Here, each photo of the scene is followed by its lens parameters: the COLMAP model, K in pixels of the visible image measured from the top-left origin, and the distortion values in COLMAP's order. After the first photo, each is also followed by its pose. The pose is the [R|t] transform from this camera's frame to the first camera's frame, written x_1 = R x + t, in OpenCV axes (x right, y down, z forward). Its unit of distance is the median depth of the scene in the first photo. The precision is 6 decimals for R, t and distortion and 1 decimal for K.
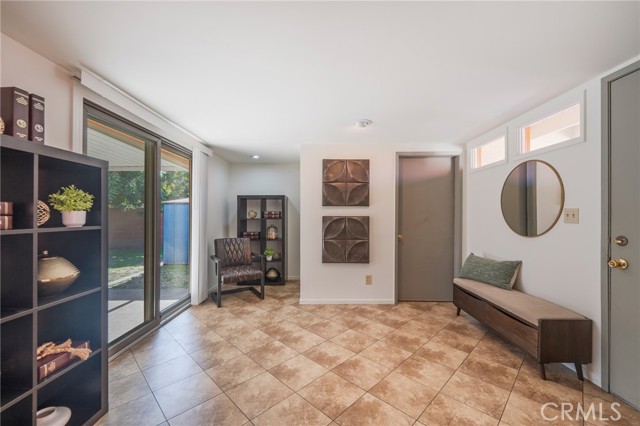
lens RADIAL K [[262.2, 0, 319.5], [0, 262.2, 212.1], [0, 0, 1]] dist [-0.000460, -0.000377]
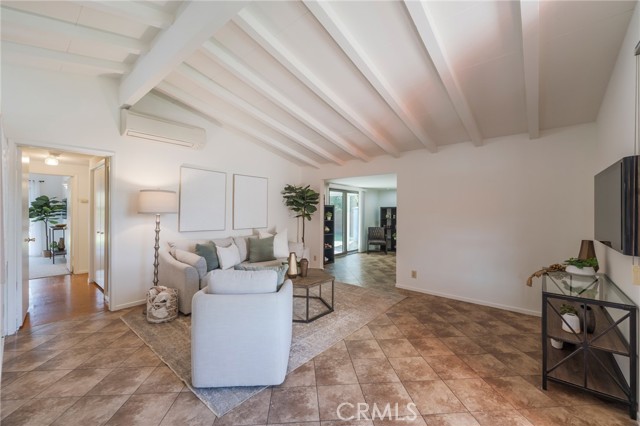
lens RADIAL K [[259.1, 0, 318.6], [0, 259.1, 209.3], [0, 0, 1]] dist [-0.000632, -0.000040]
pose [[0.759456, -0.006596, -0.650525, 0.831212], [0.004512, 0.999978, -0.004871, -0.050054], [0.650543, 0.000764, 0.759469, -1.122364]]
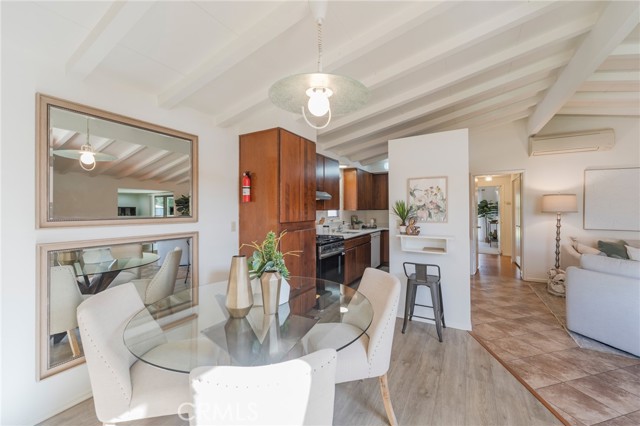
lens RADIAL K [[262.2, 0, 319.5], [0, 262.2, 212.1], [0, 0, 1]] dist [-0.000460, -0.000377]
pose [[-0.491445, 0.004958, -0.870894, 1.399697], [0.008921, 0.999960, 0.000659, -0.054390], [0.870863, -0.007445, -0.491470, -1.153251]]
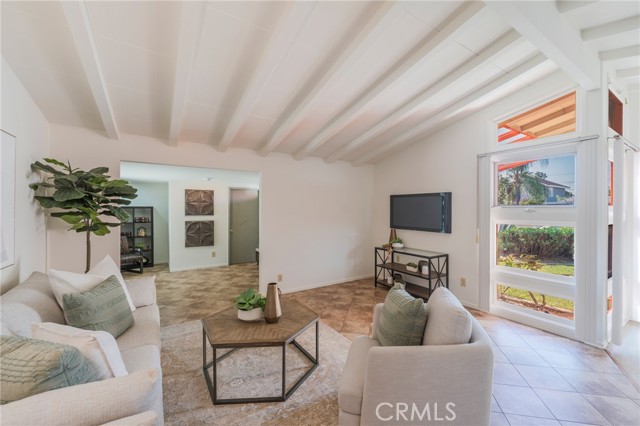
lens RADIAL K [[261.5, 0, 335.6], [0, 261.5, 211.2], [0, 0, 1]] dist [0.001967, 0.000080]
pose [[0.826500, -0.006165, 0.562902, -0.147499], [-0.002517, 0.999890, 0.014648, -0.083468], [-0.562930, -0.013524, 0.826394, -1.065341]]
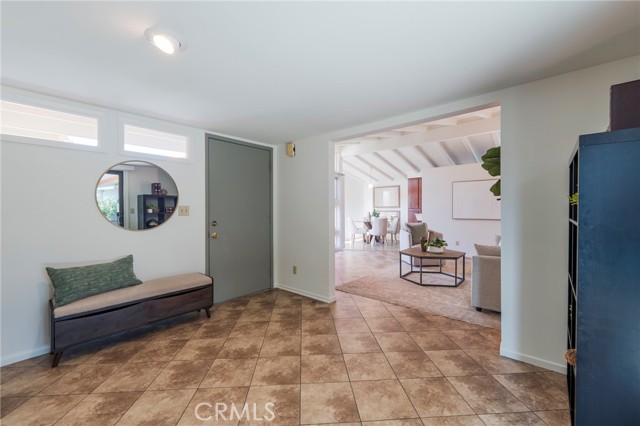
lens RADIAL K [[257.4, 0, 320.0], [0, 257.4, 213.0], [0, 0, 1]] dist [0.000485, -0.000575]
pose [[-0.753648, -0.006228, 0.657249, -0.340523], [-0.001113, 0.999966, 0.008200, 0.008011], [-0.657278, 0.005448, -0.753629, 0.940270]]
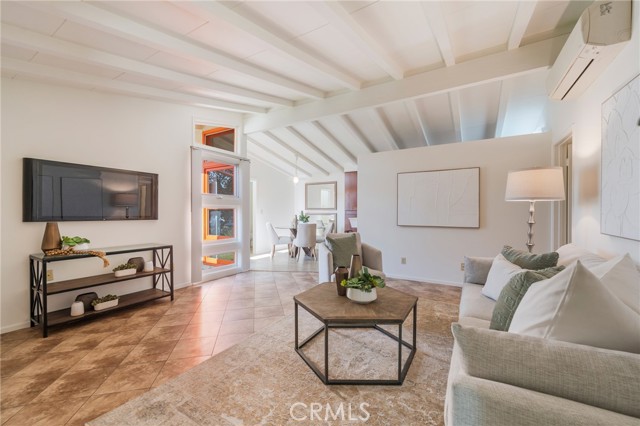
lens RADIAL K [[258.7, 0, 320.1], [0, 258.7, 212.2], [0, 0, 1]] dist [0.000588, -0.000186]
pose [[-0.856332, -0.003005, 0.516416, -0.176172], [-0.006550, 0.999966, -0.005041, 0.005100], [-0.516384, -0.007699, -0.856323, 0.211985]]
